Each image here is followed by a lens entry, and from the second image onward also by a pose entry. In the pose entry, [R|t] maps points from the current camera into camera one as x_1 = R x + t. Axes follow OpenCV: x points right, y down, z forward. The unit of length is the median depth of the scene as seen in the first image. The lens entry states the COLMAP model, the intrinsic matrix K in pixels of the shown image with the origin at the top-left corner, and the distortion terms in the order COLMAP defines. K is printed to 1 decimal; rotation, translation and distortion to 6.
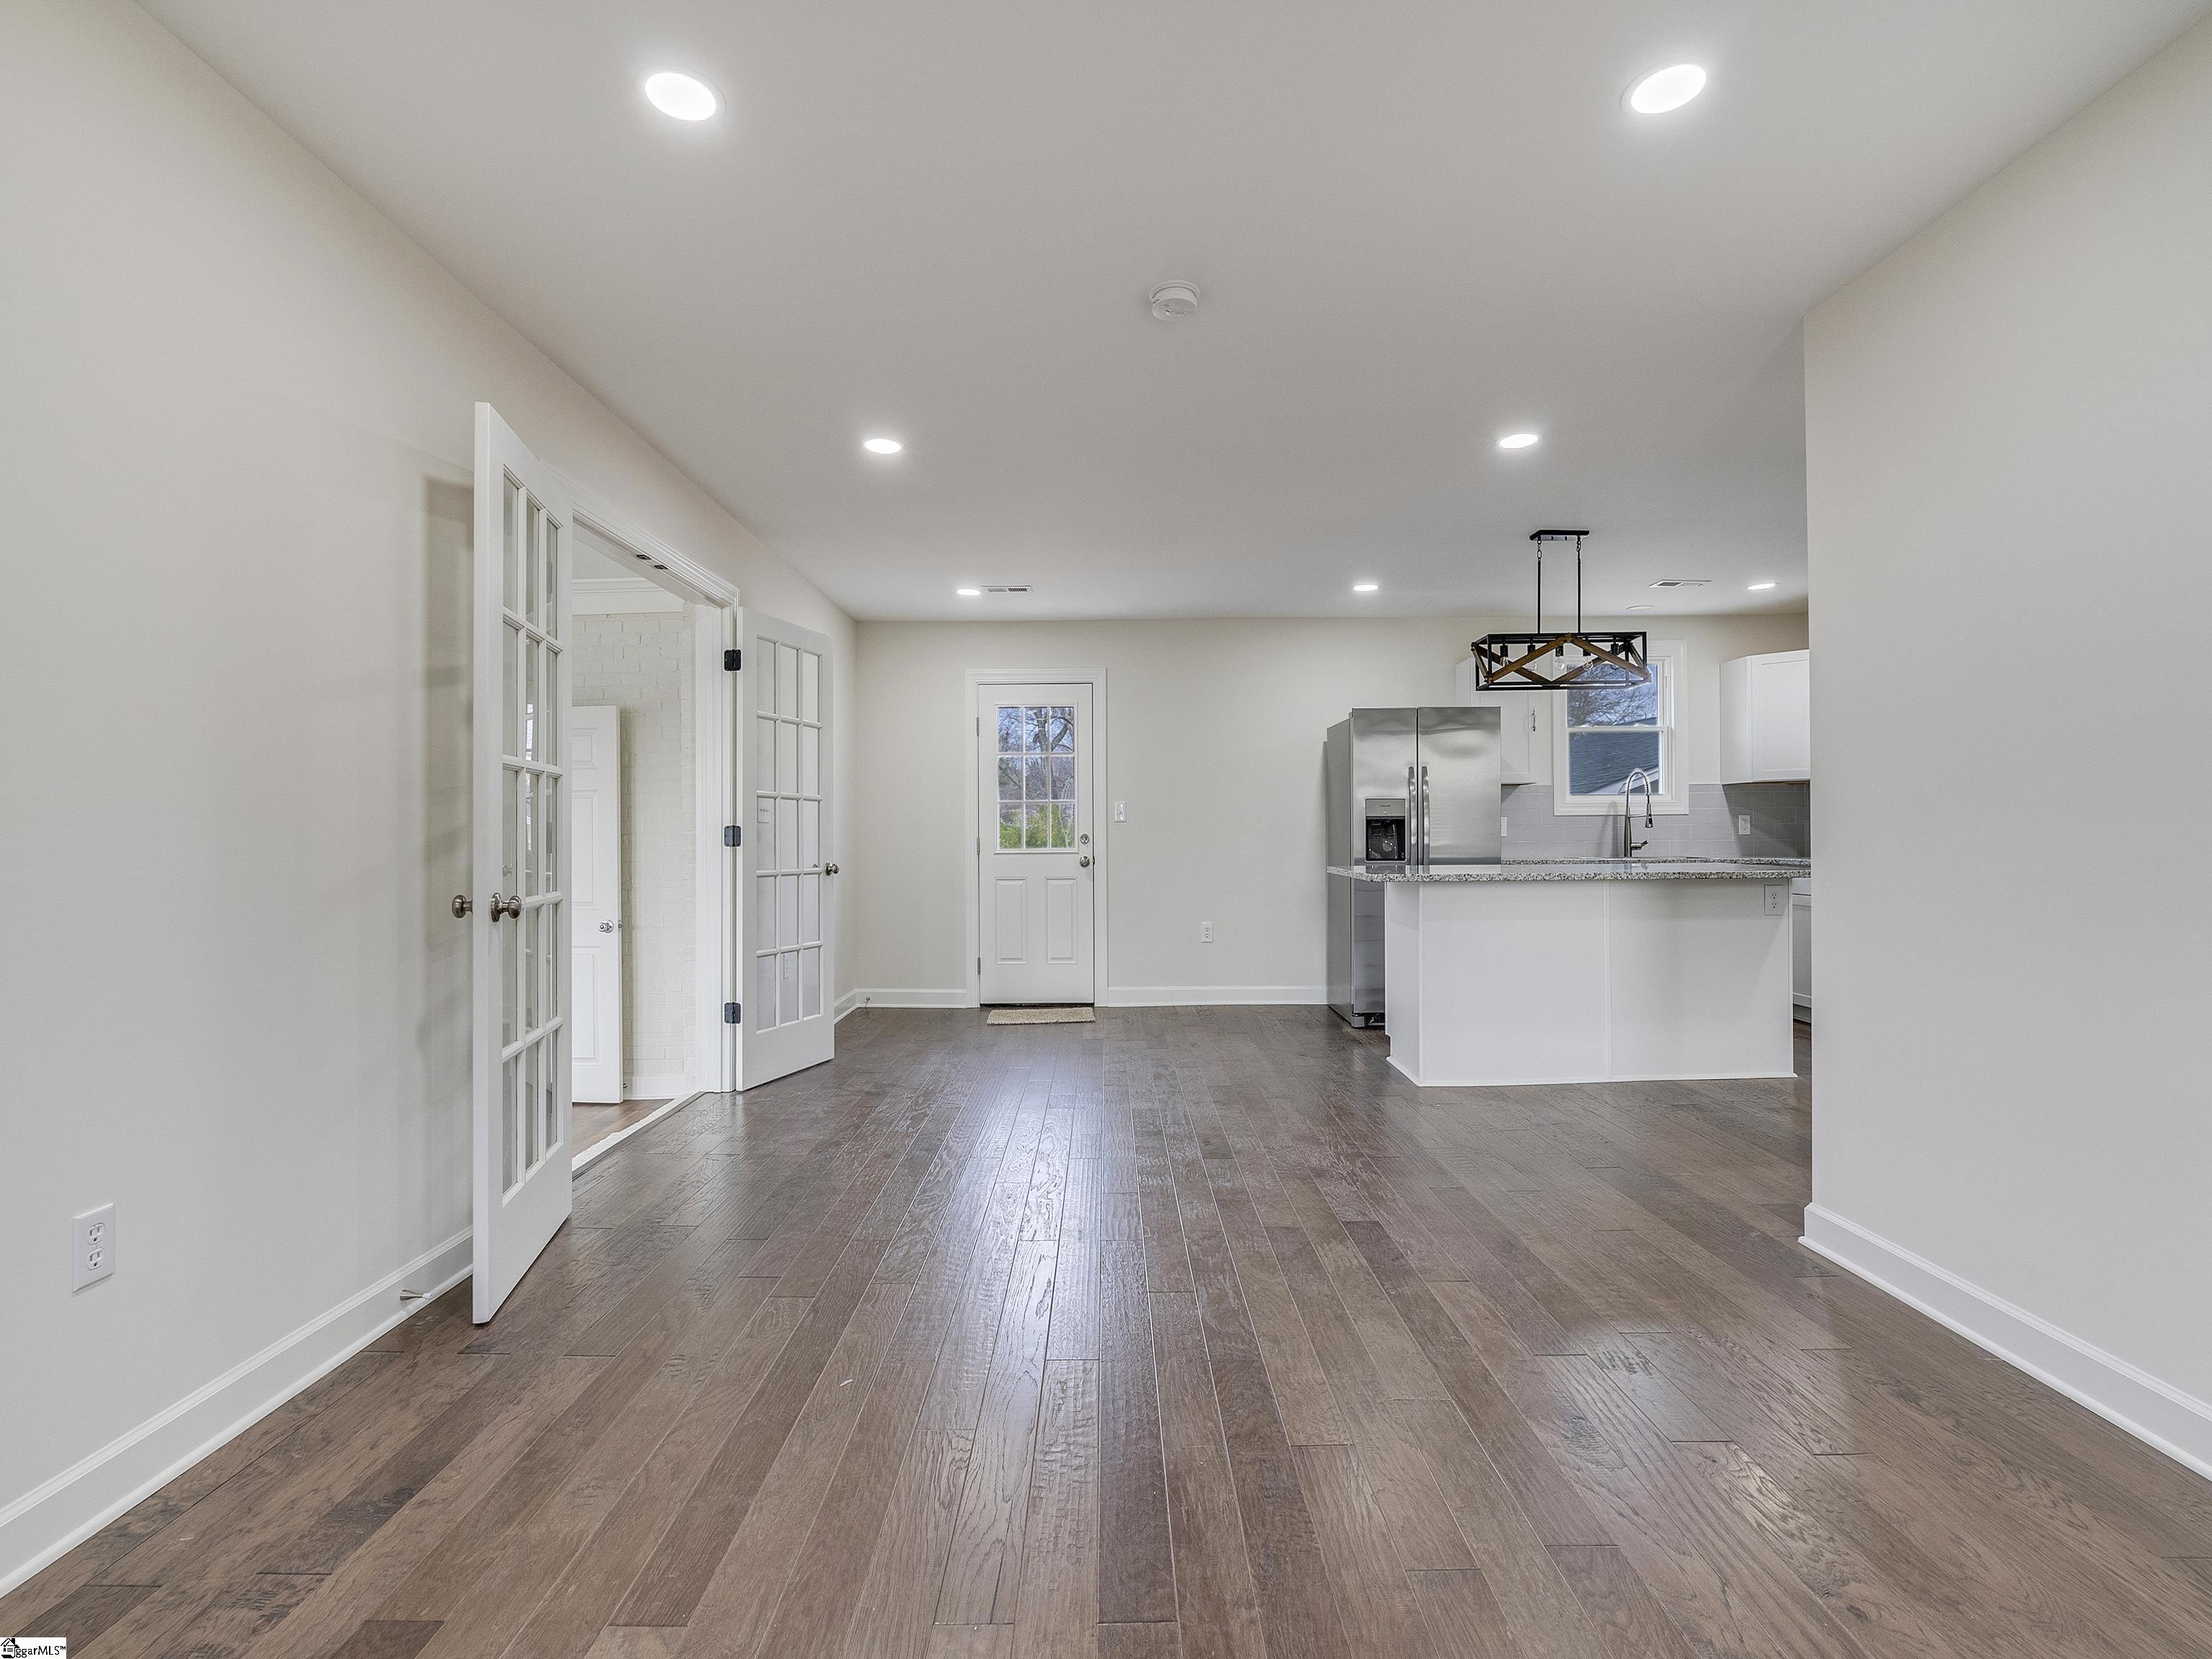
lens RADIAL K [[1009.1, 0, 1106.0], [0, 1009.1, 829.5], [0, 0, 1]] dist [-0.001107, 0.000302]
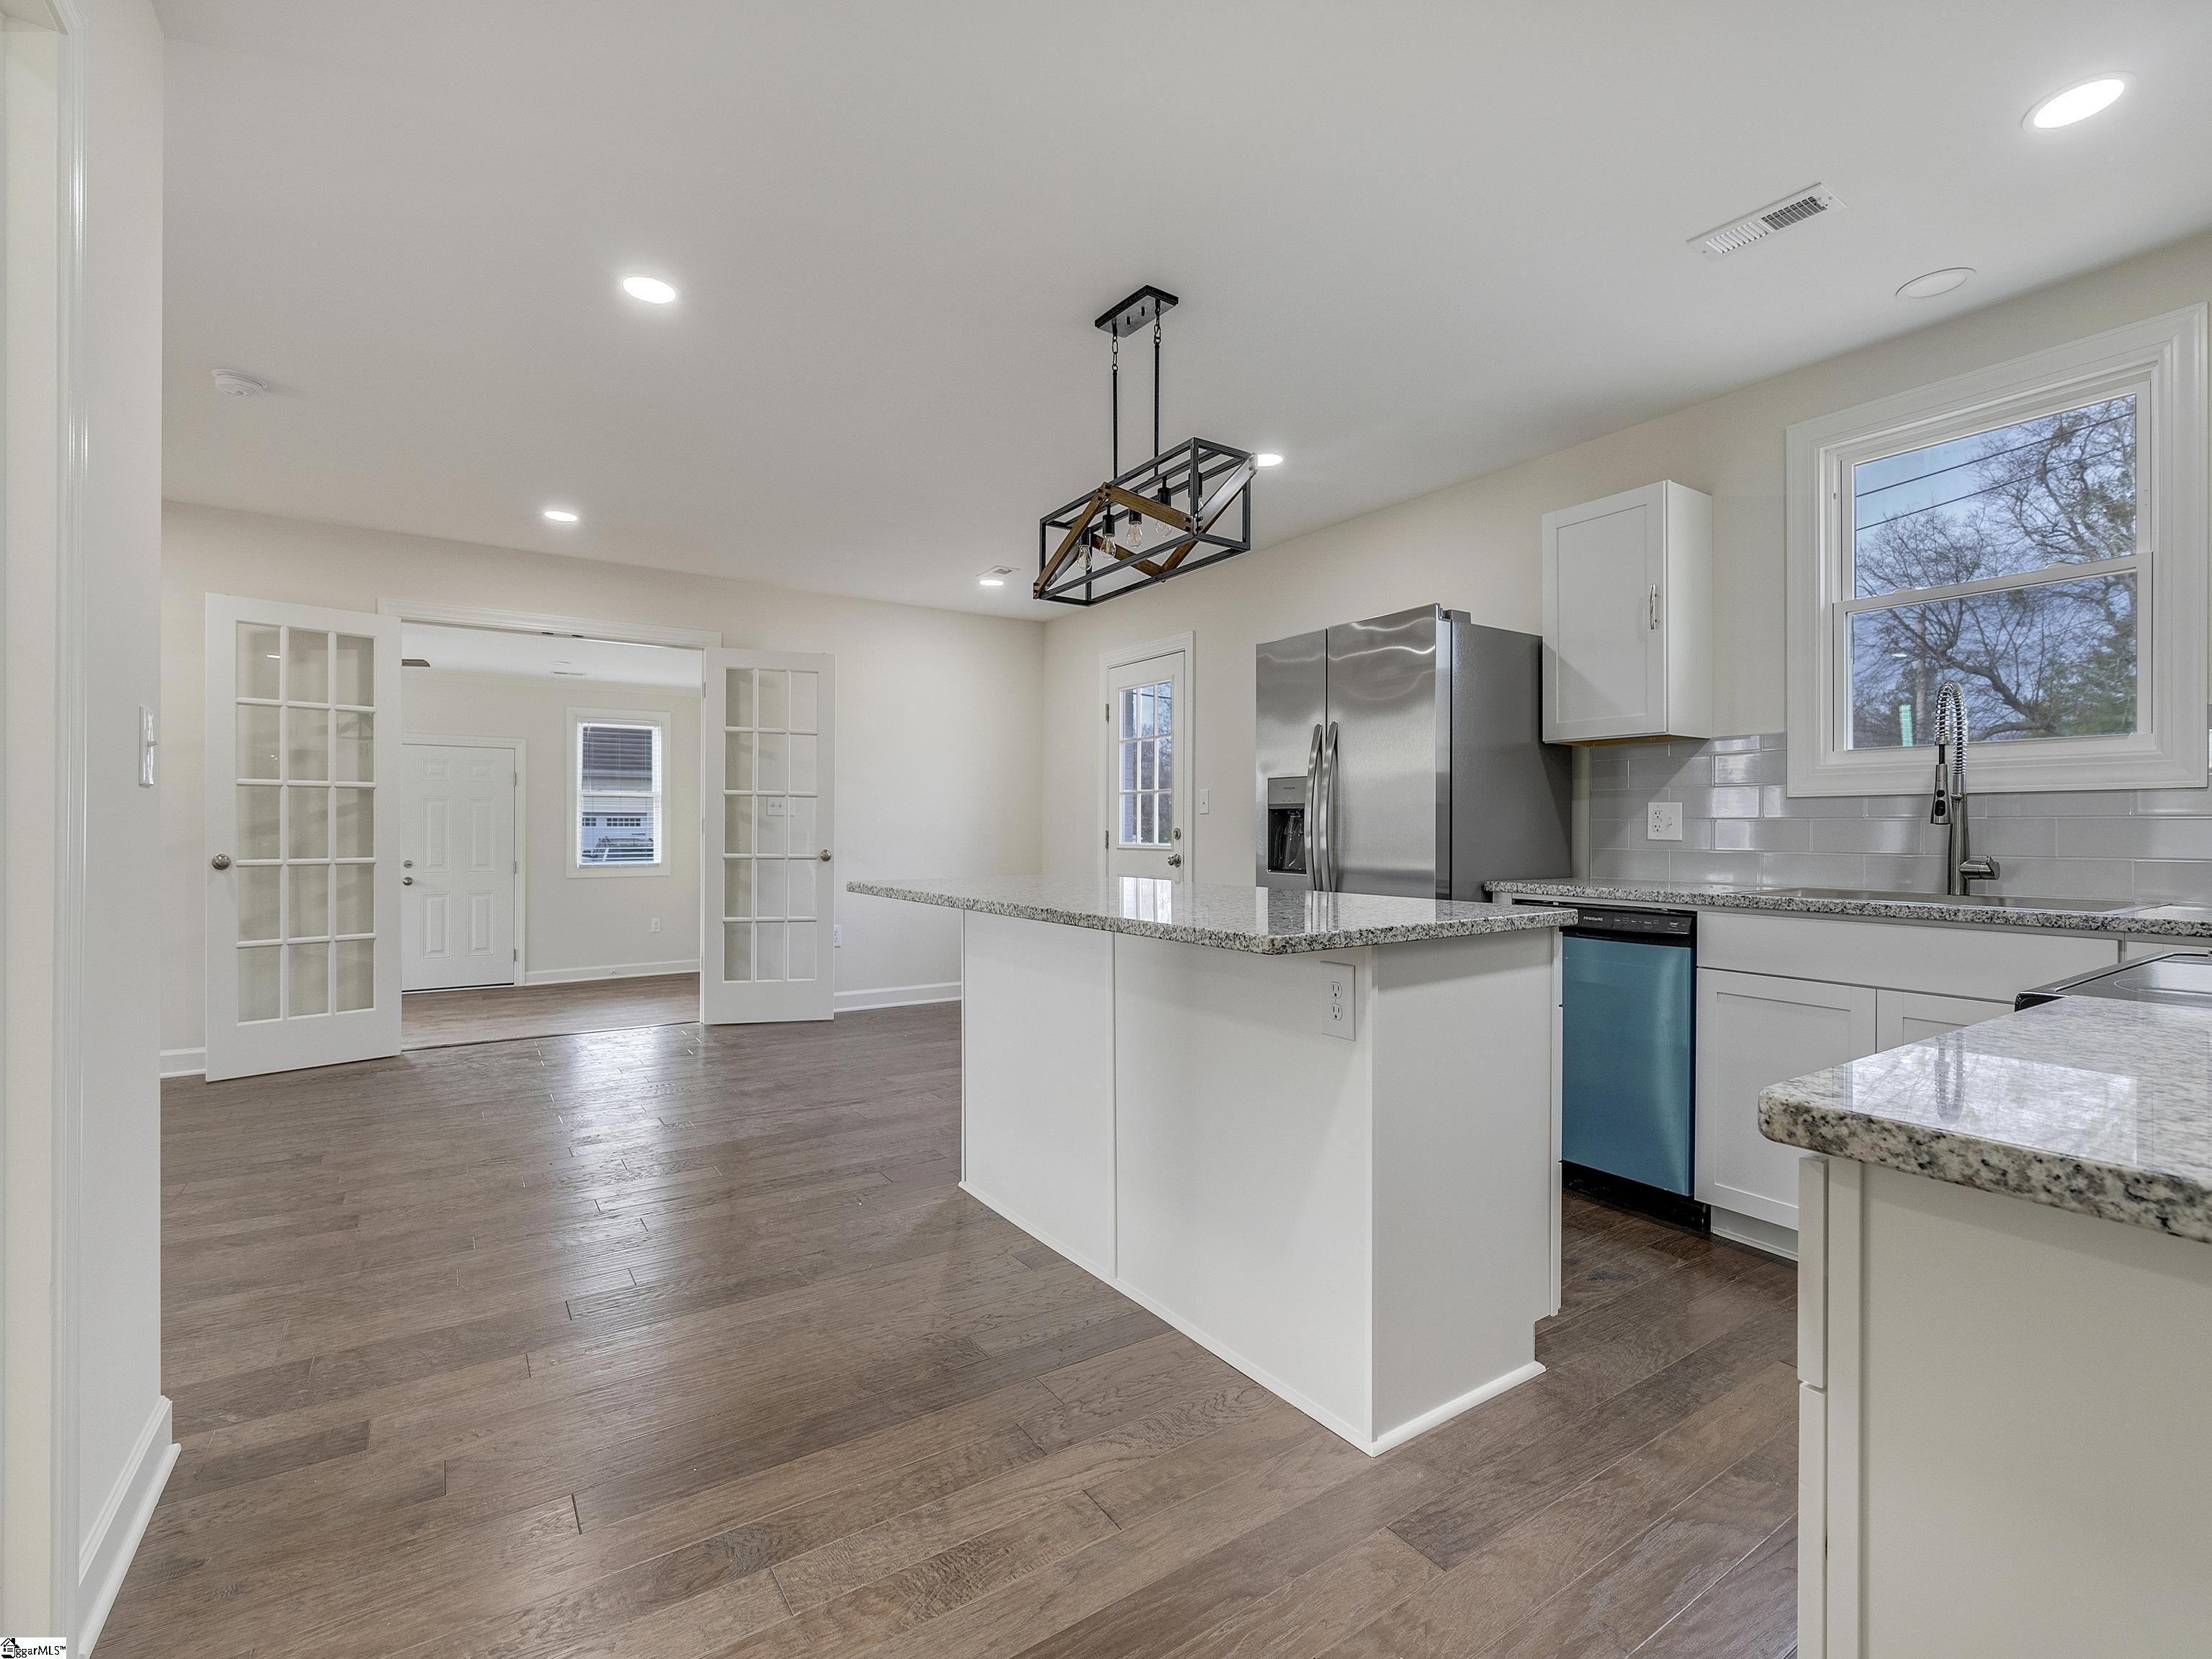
lens RADIAL K [[1009.1, 0, 1106.0], [0, 1009.1, 829.5], [0, 0, 1]] dist [-0.001107, 0.000302]
pose [[0.554338, 0.009161, -0.832241, 0.691616], [-0.004077, 0.999957, 0.008292, -0.001726], [0.832281, -0.001204, 0.554352, 0.501039]]
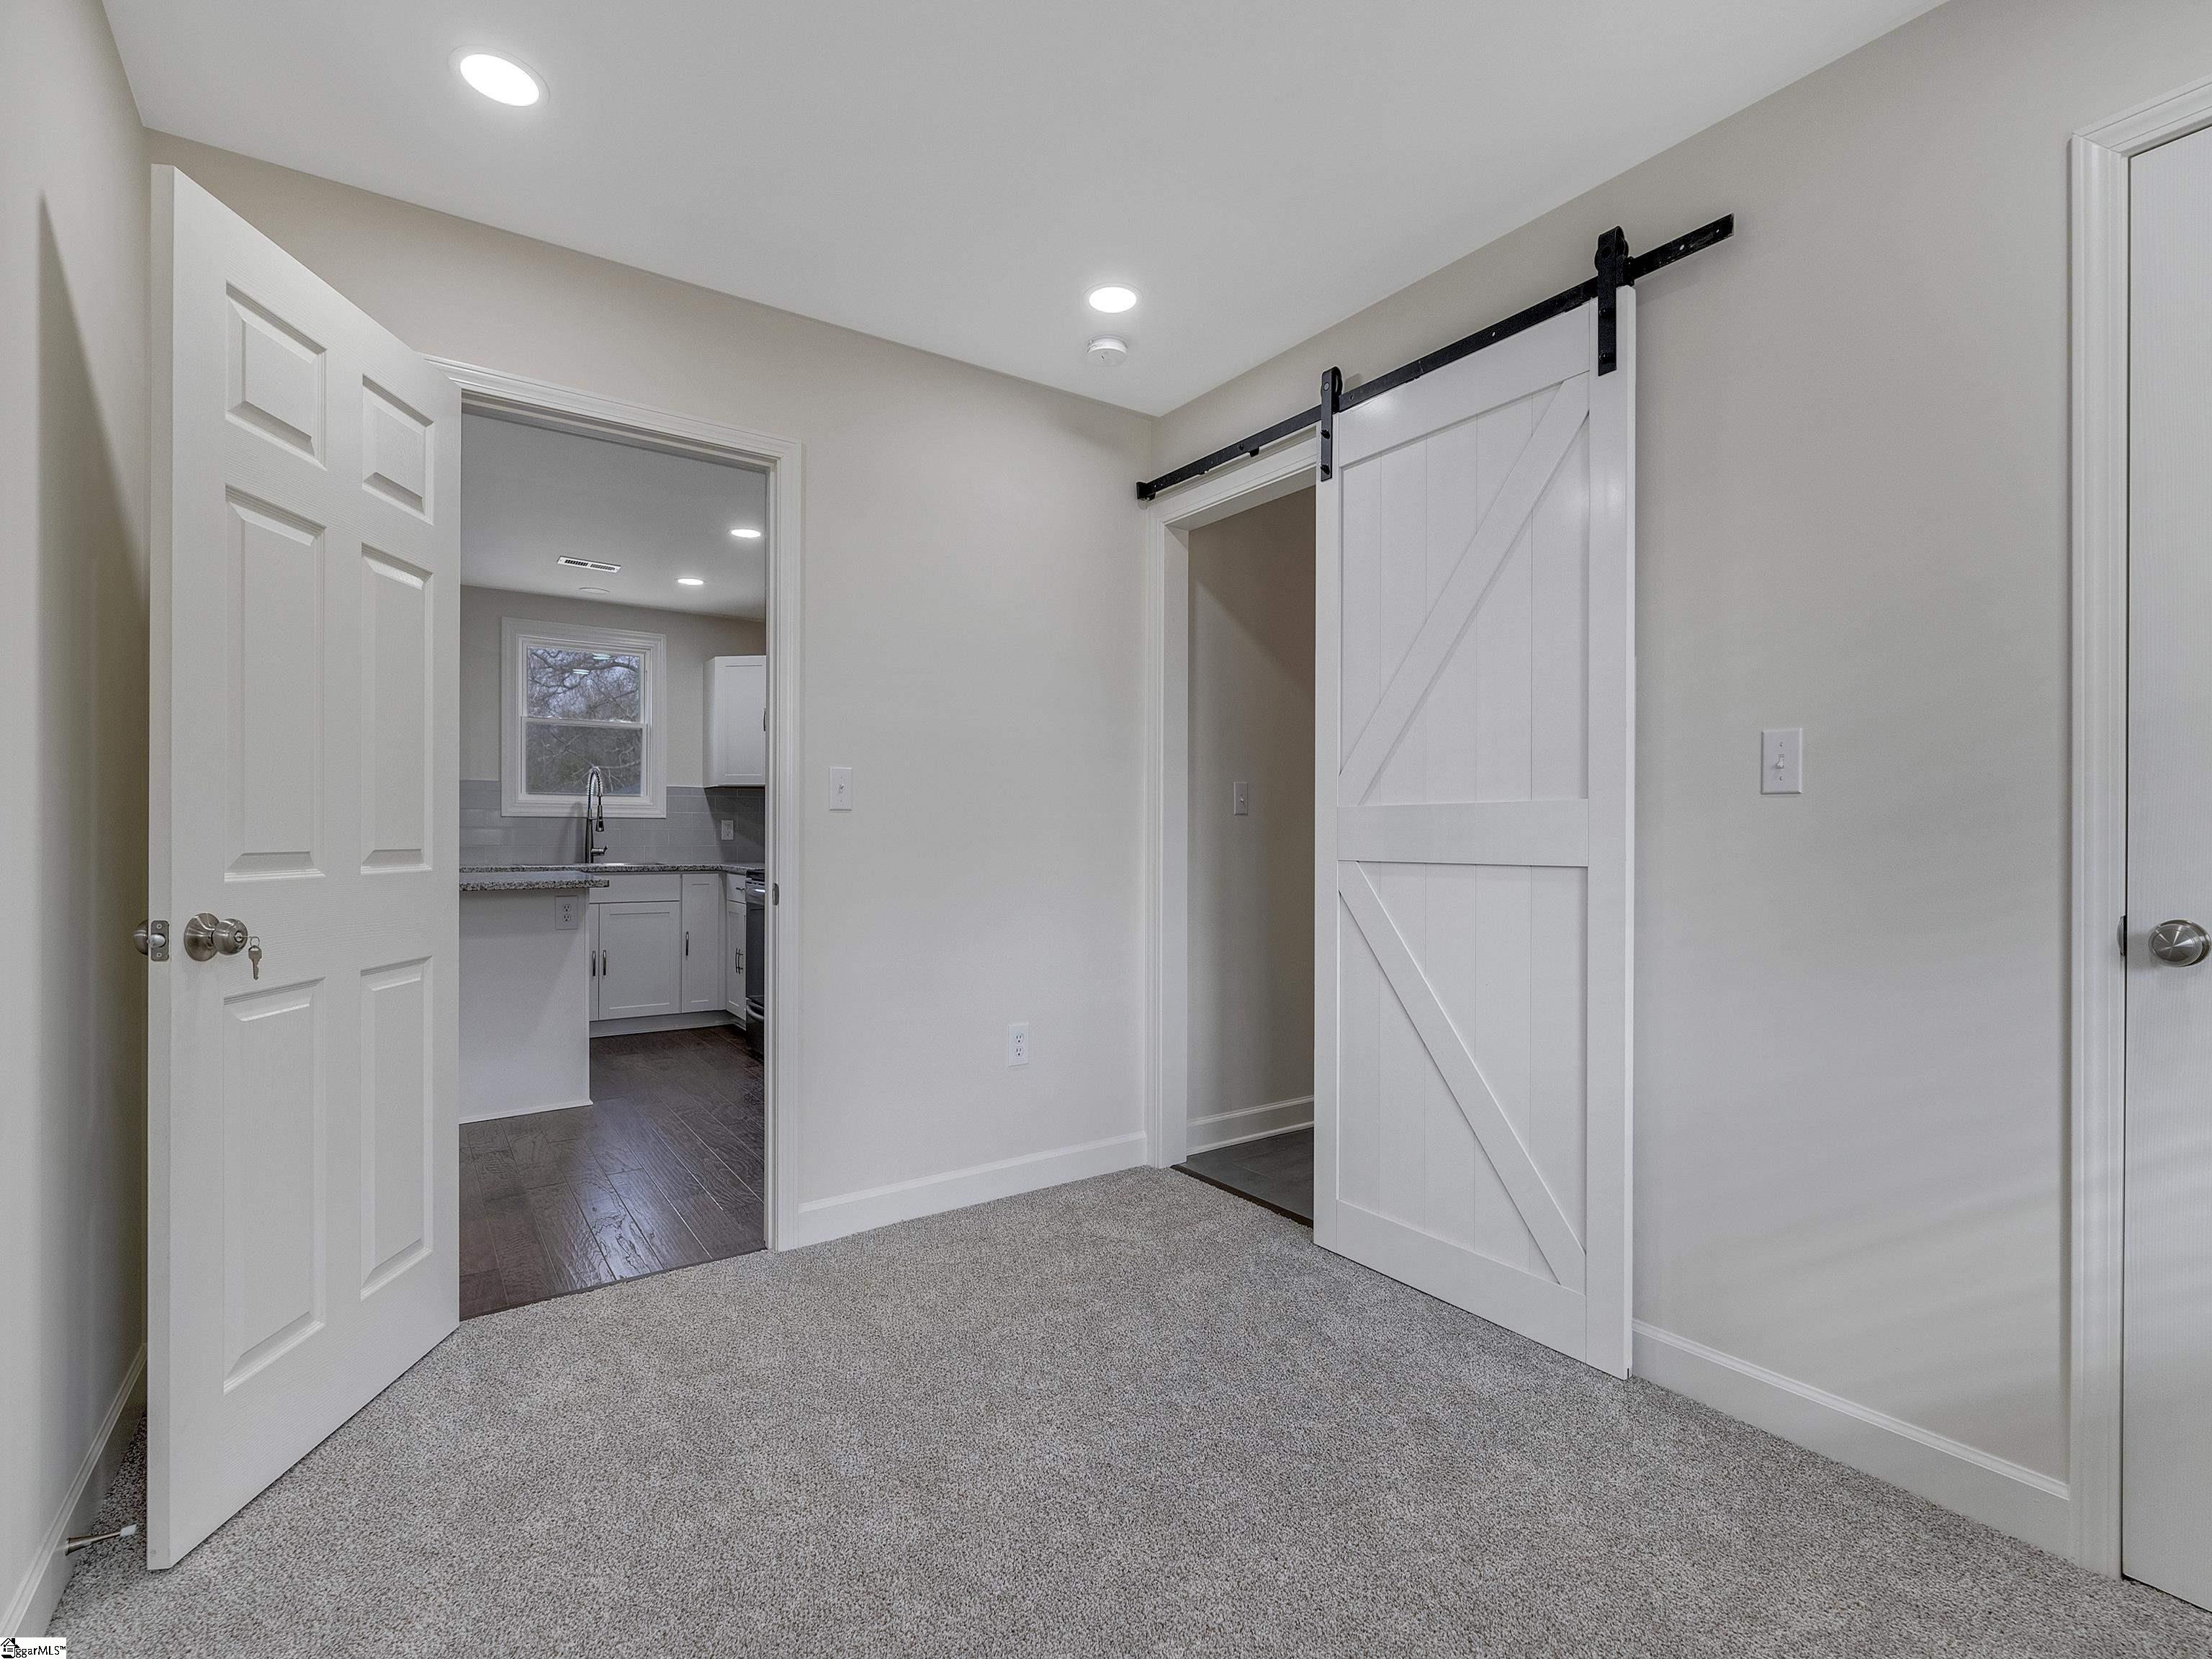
lens RADIAL K [[1009.1, 0, 1106.0], [0, 1009.1, 829.5], [0, 0, 1]] dist [-0.001107, 0.000302]
pose [[0.813520, 0.011708, 0.581420, 0.380242], [-0.009710, 0.999931, -0.006549, -0.002185], [-0.581456, -0.000318, 0.813578, -0.009805]]
